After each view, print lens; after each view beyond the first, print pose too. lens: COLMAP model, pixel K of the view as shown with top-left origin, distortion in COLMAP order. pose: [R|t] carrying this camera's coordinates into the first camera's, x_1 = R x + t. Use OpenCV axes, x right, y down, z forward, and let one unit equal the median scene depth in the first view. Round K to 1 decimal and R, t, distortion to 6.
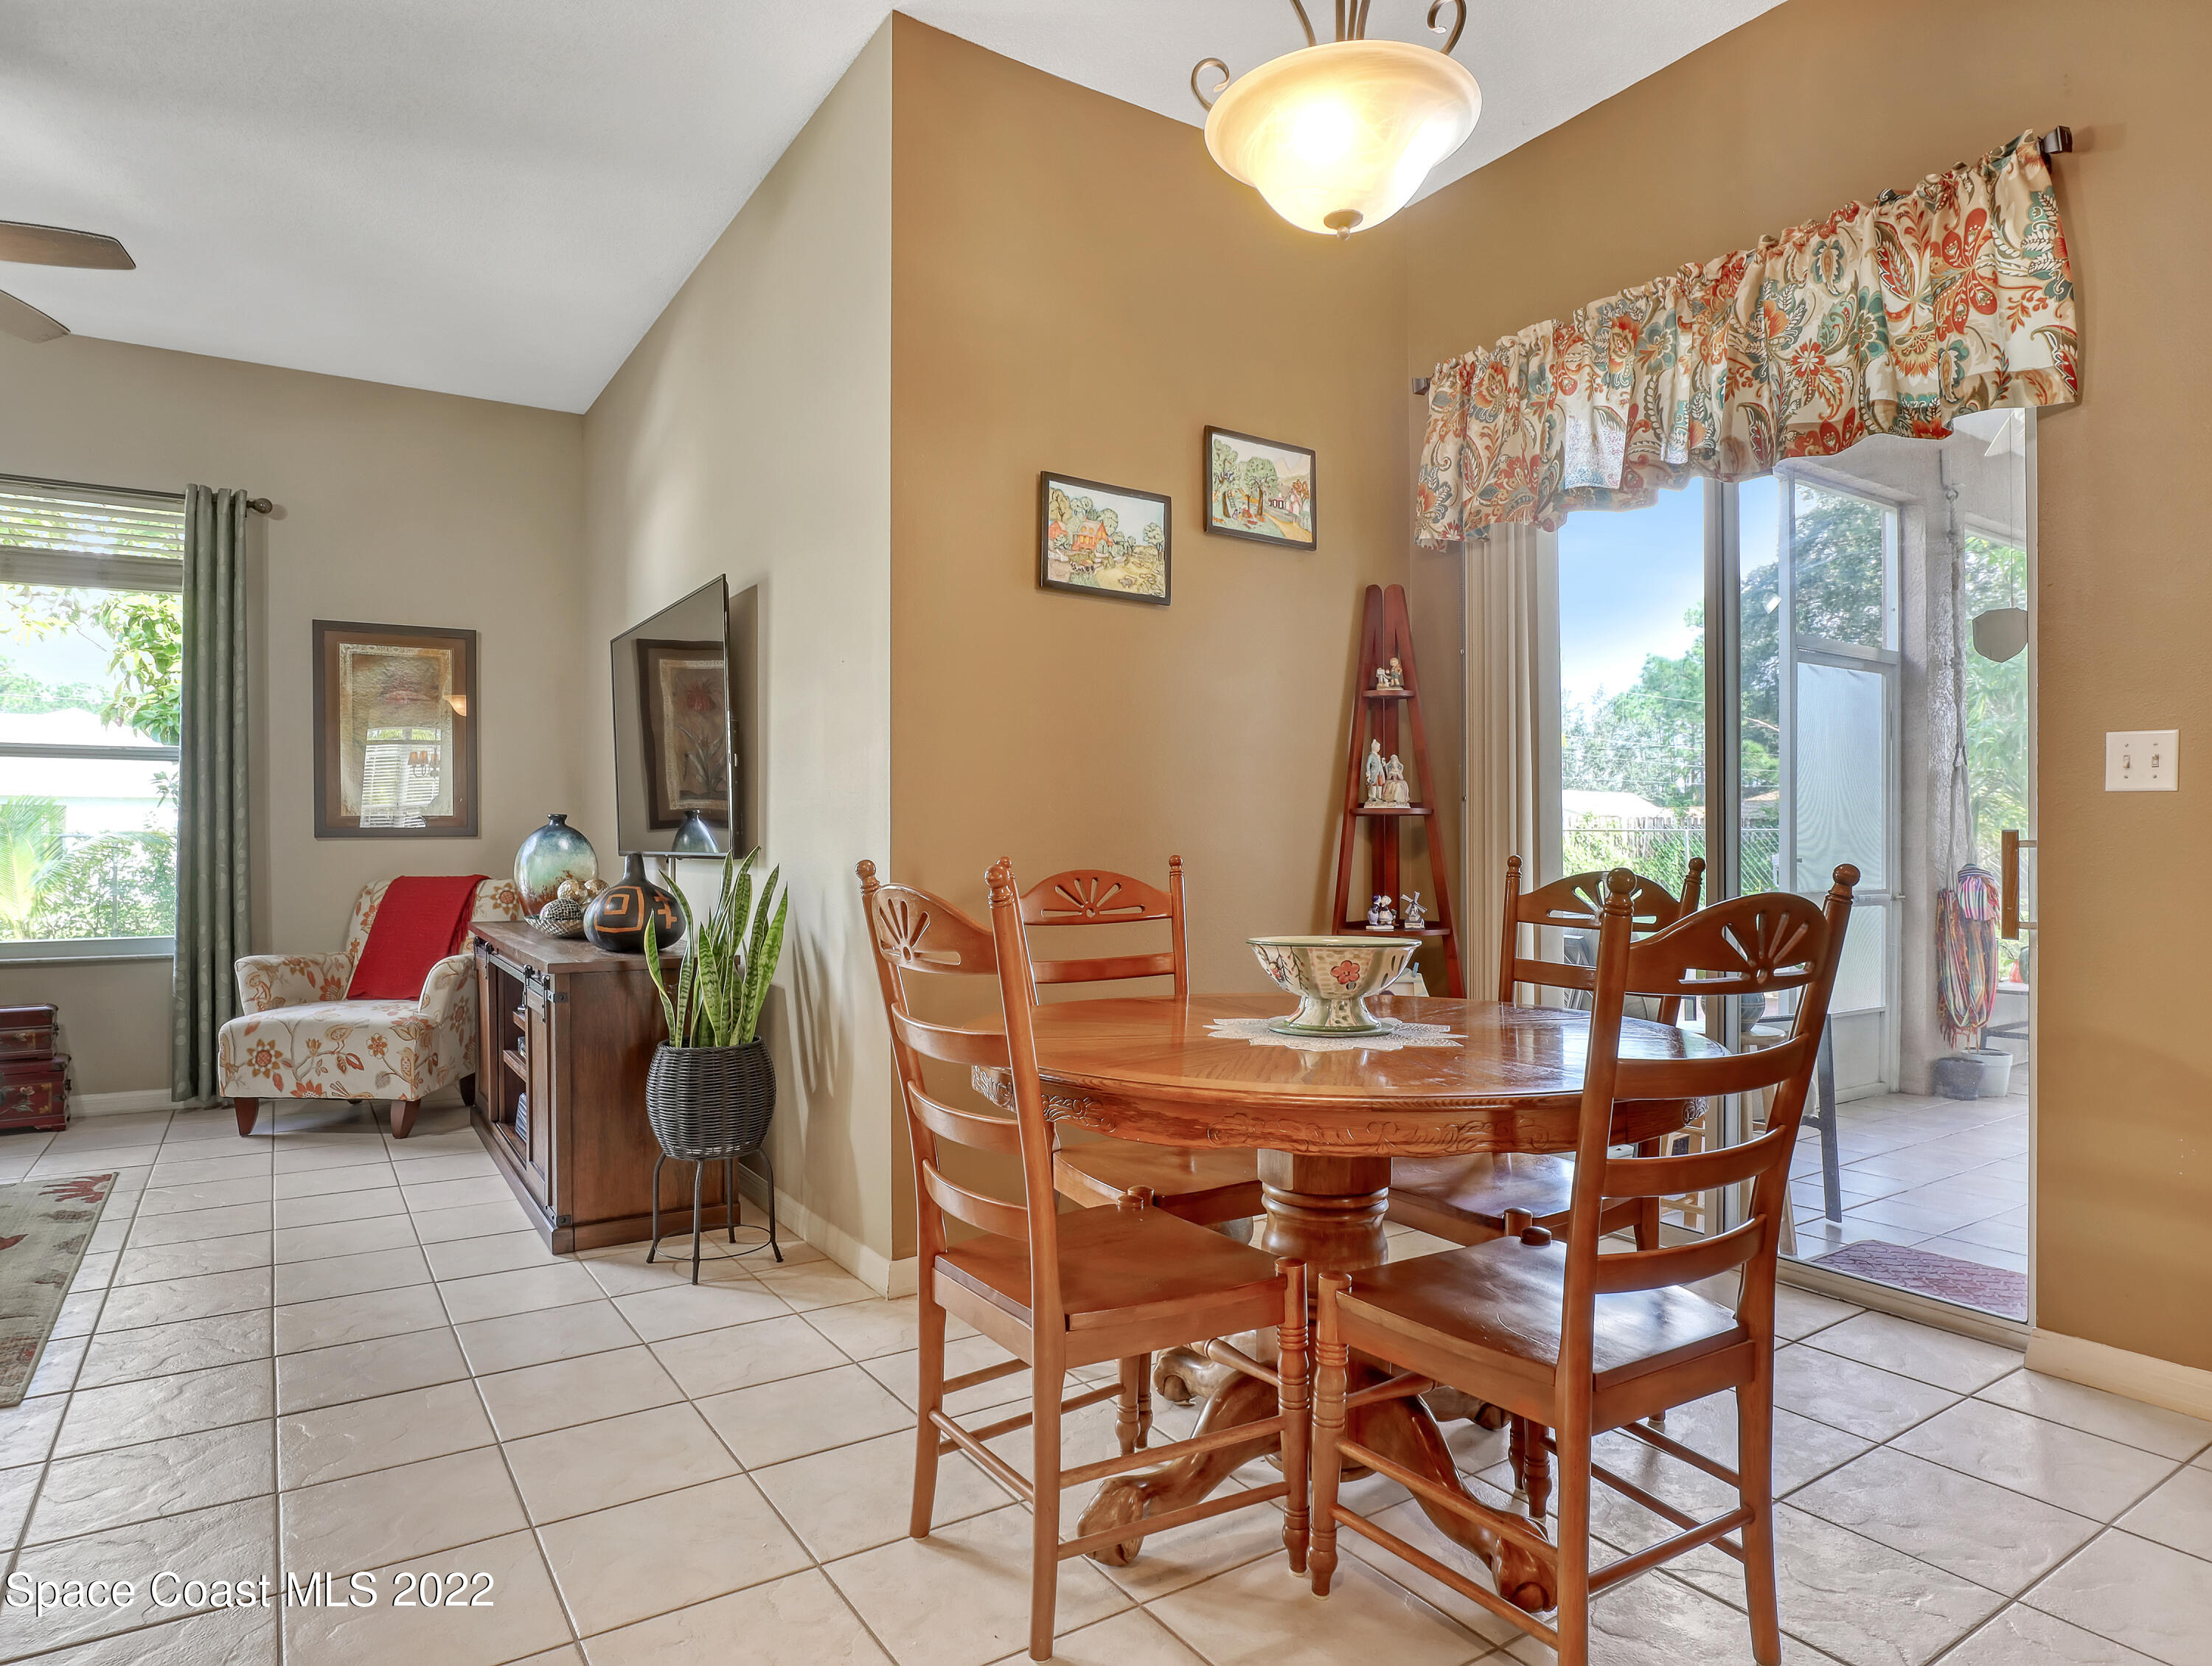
lens RADIAL K [[1308.4, 0, 1097.5], [0, 1308.4, 838.4], [0, 0, 1]] dist [-0.043490, 0.010998]
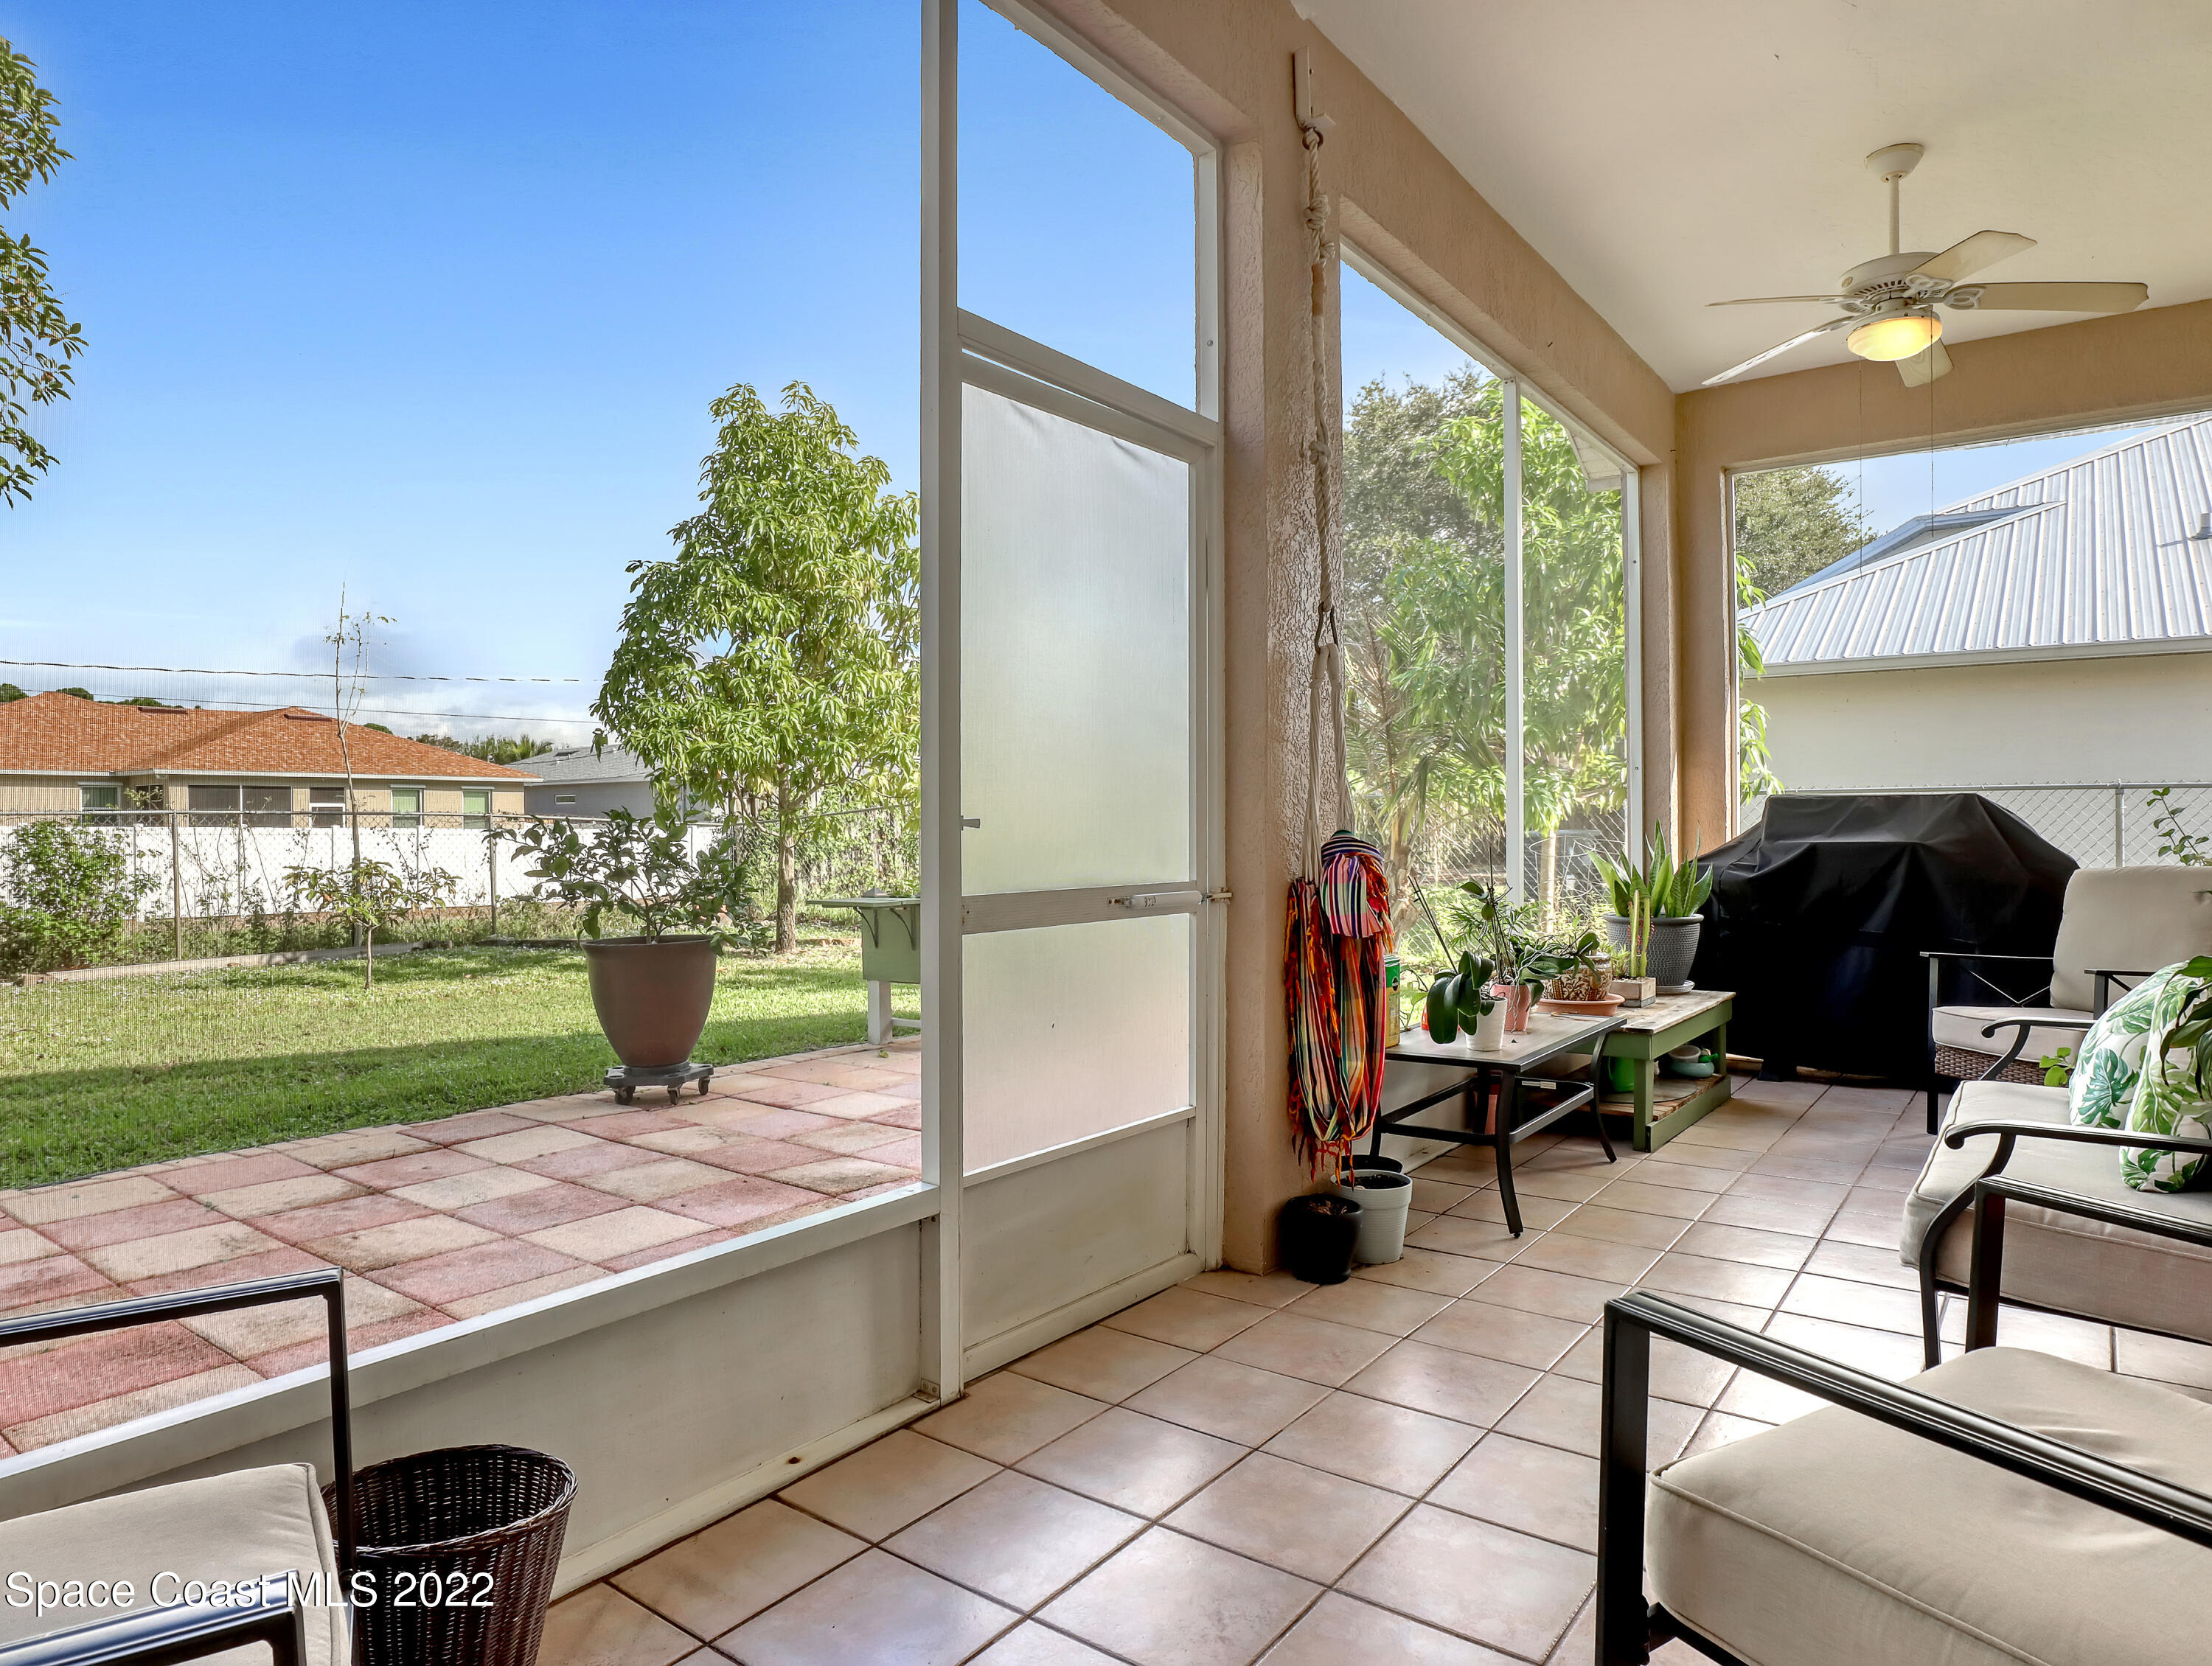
lens RADIAL K [[1308.4, 0, 1114.0], [0, 1308.4, 832.7], [0, 0, 1]] dist [-0.043490, 0.010998]
pose [[0.943416, -0.005638, 0.331563, 0.408168], [0.002995, 0.999960, 0.008483, 0.015792], [-0.331597, -0.007010, 0.943395, 0.517926]]
